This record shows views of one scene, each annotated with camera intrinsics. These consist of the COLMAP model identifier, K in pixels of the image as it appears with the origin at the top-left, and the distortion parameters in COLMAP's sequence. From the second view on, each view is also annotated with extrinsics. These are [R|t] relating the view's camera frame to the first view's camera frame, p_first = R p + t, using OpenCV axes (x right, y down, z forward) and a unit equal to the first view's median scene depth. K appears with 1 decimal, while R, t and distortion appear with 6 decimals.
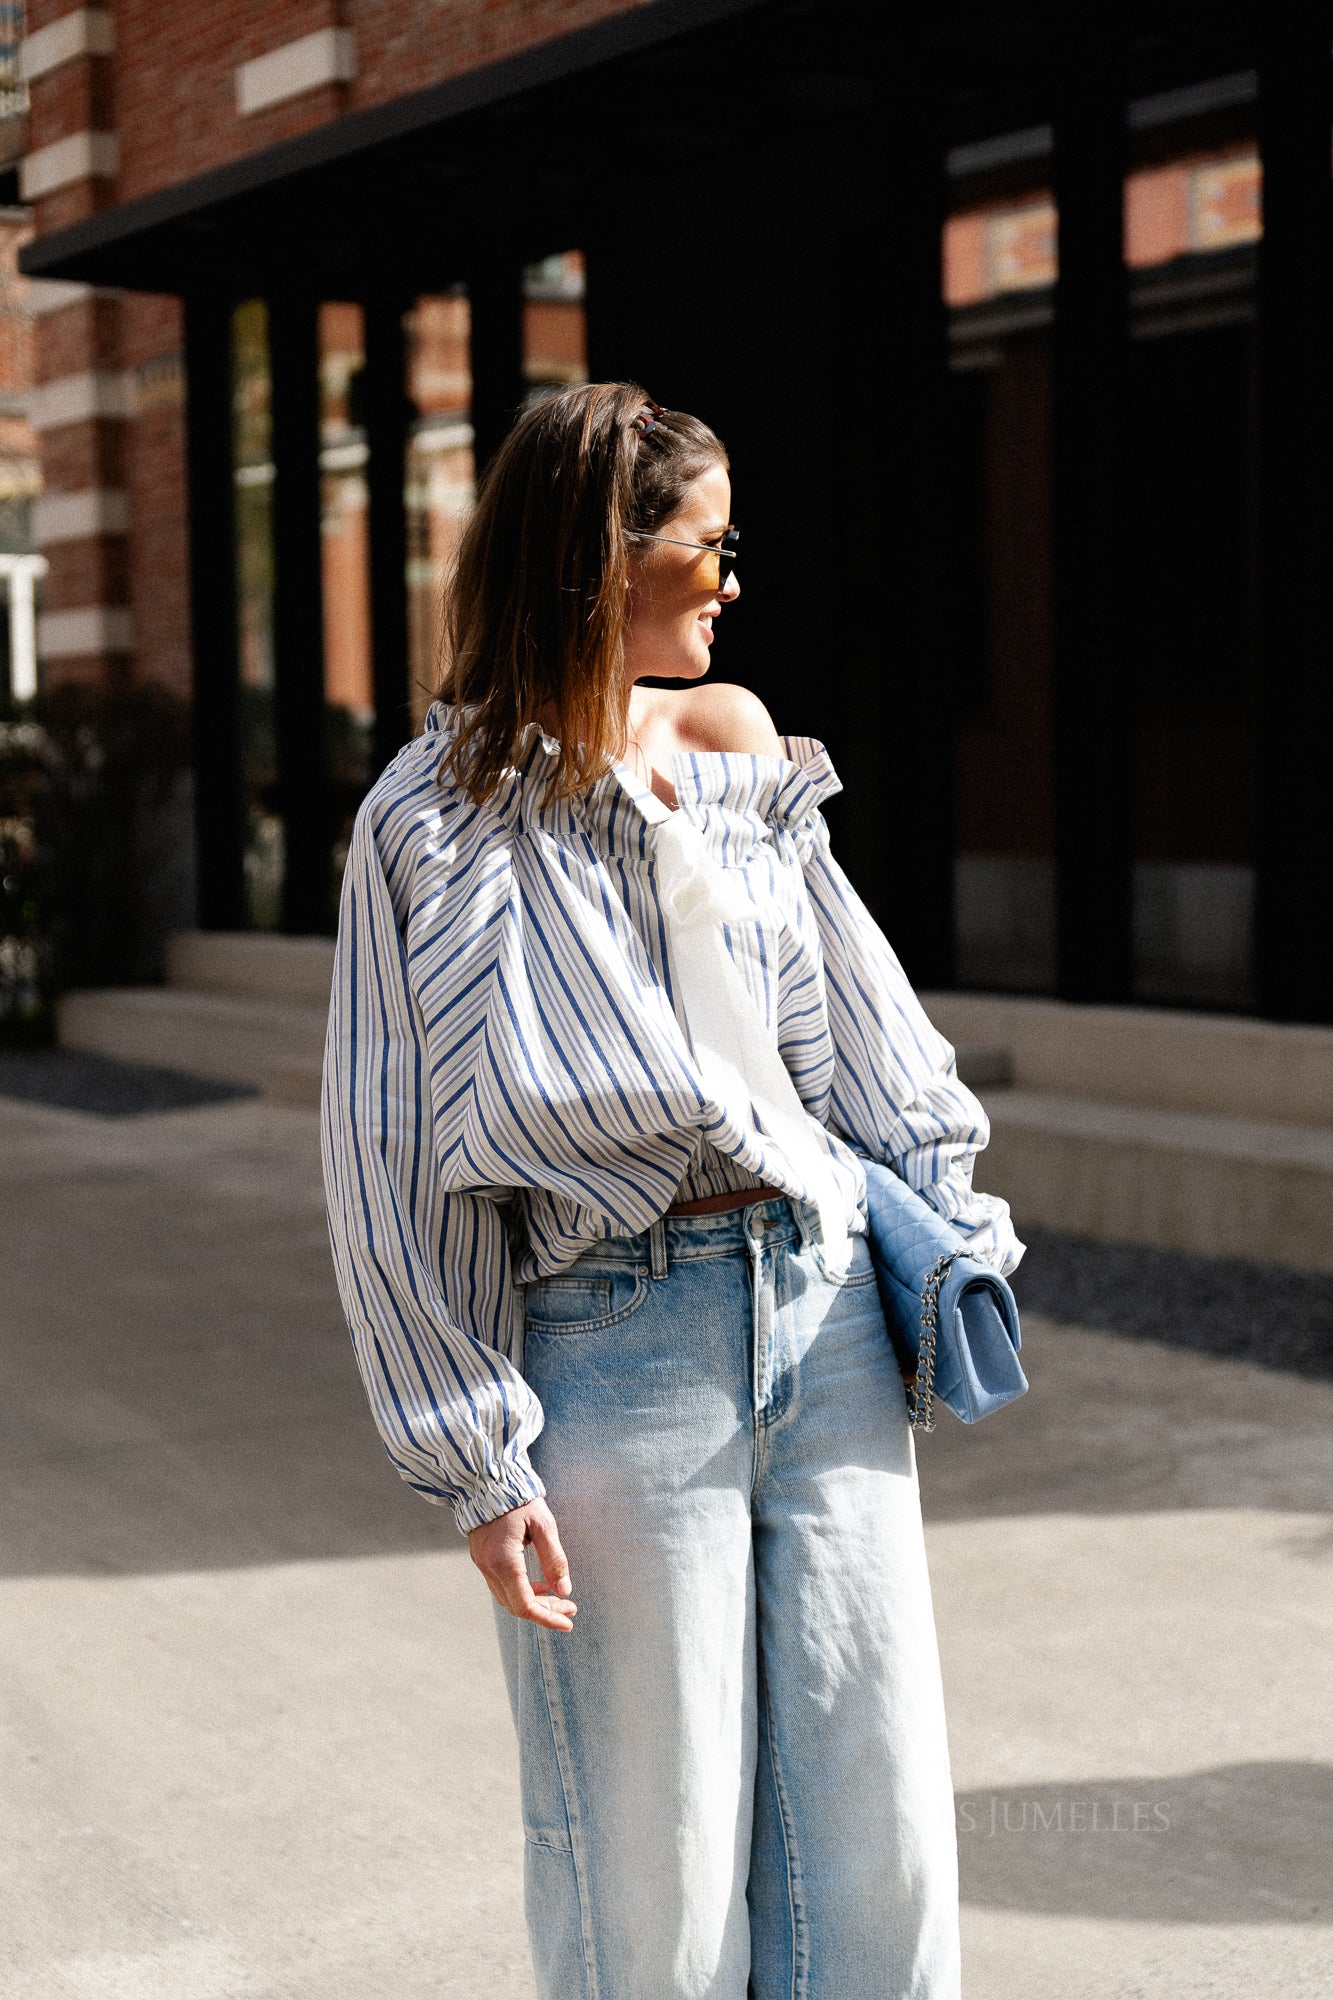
lens RADIAL K [[3108.9, 0, 604.5], [0, 3108.9, 1003.1], [0, 0, 1]] dist [-0.006920, -0.034217]
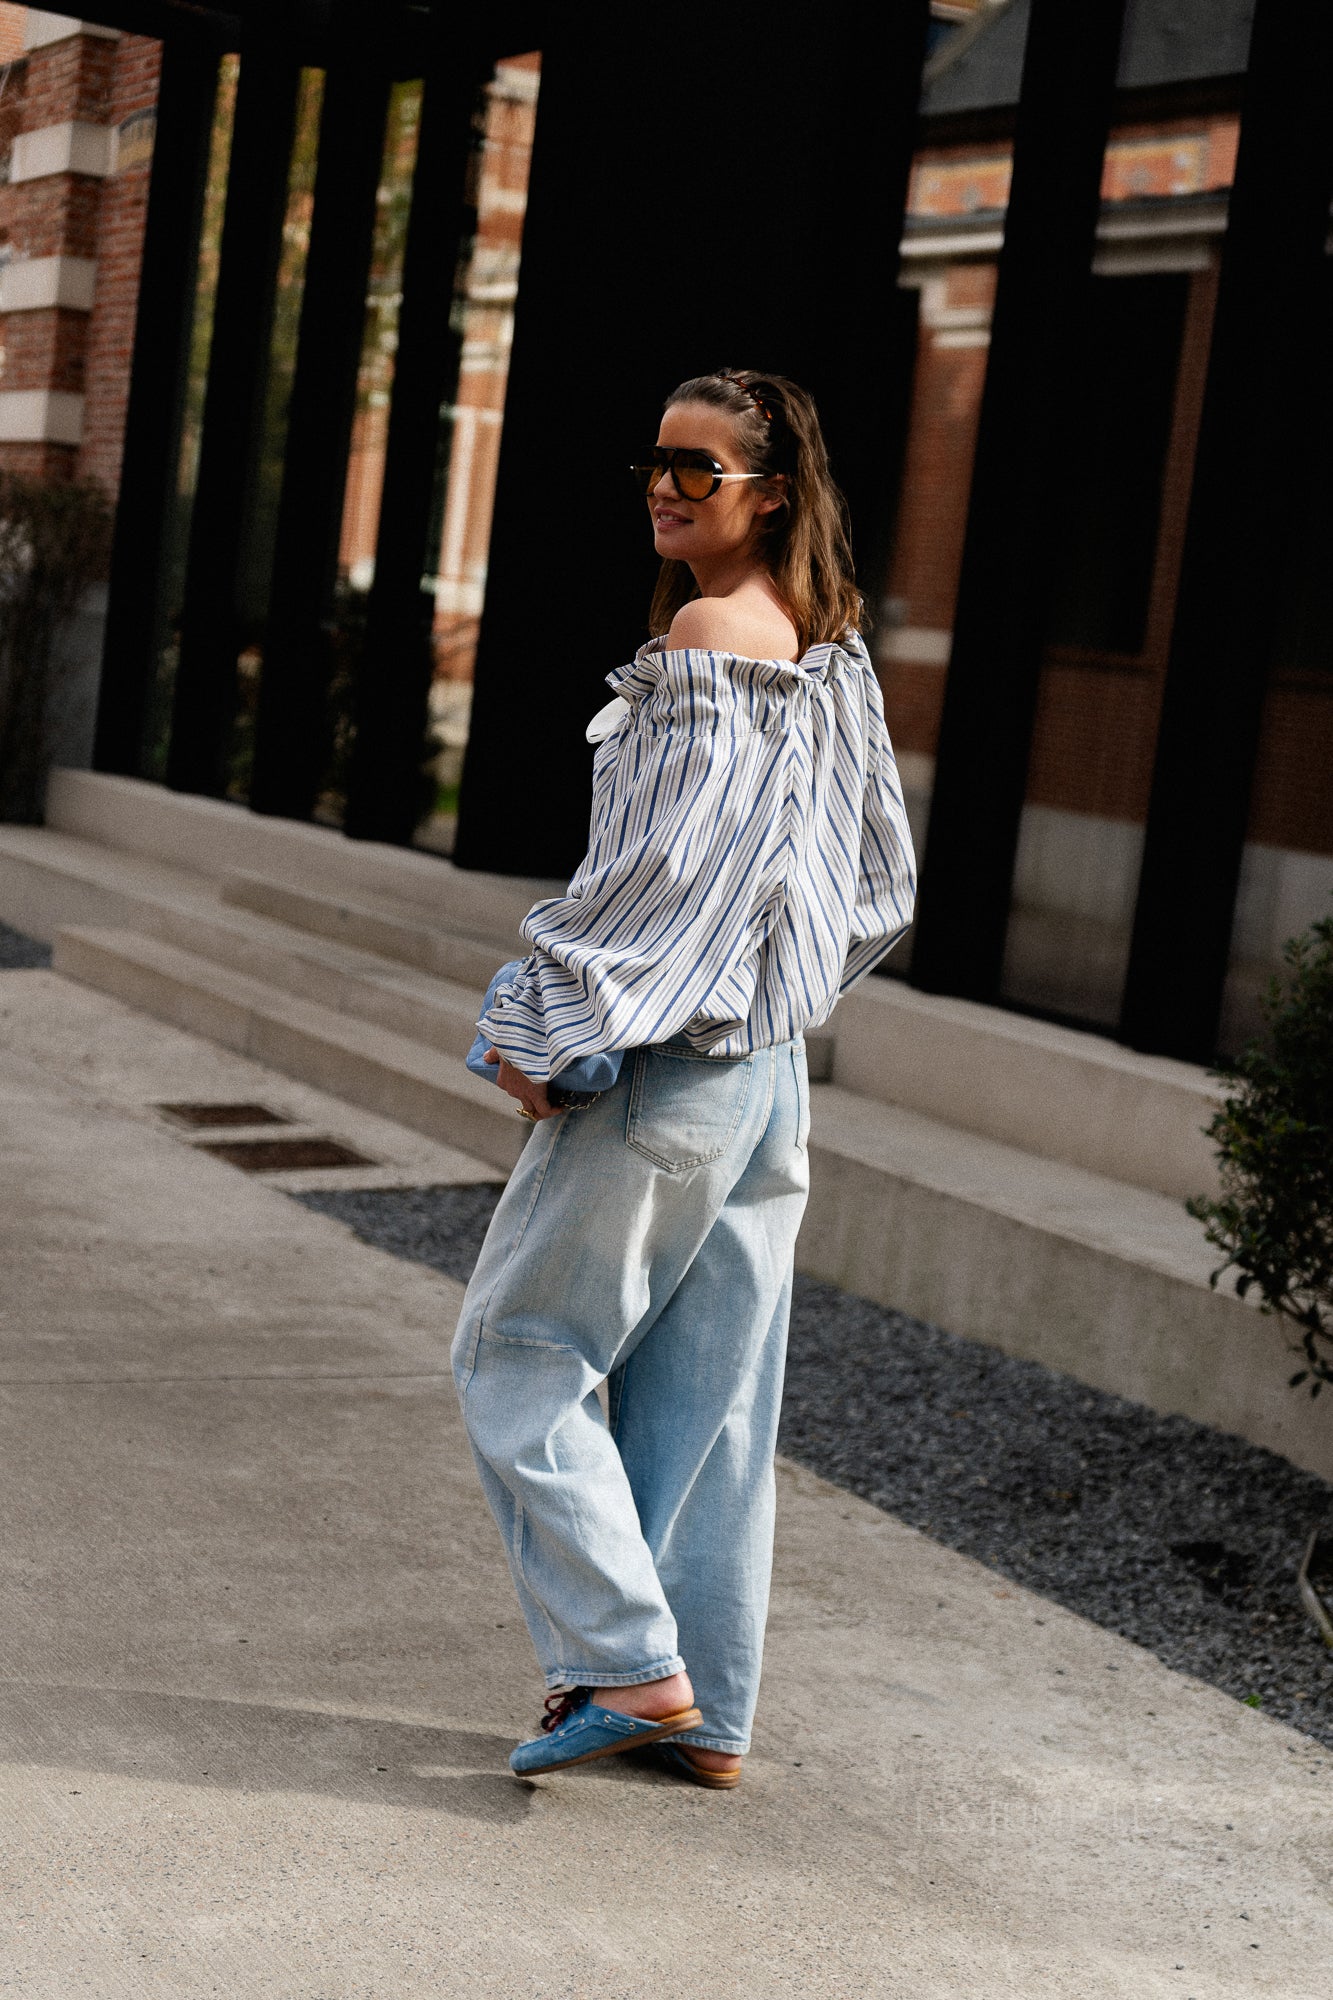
lens RADIAL K [[3239.9, 0, 672.2], [0, 3239.9, 933.7], [0, 0, 1]] dist [0.033602, -0.061731]
pose [[0.989018, 0.139895, -0.047667, 0.087604], [-0.139594, 0.990162, 0.009611, -0.009902], [0.048543, -0.002851, 0.998817, 0.106314]]
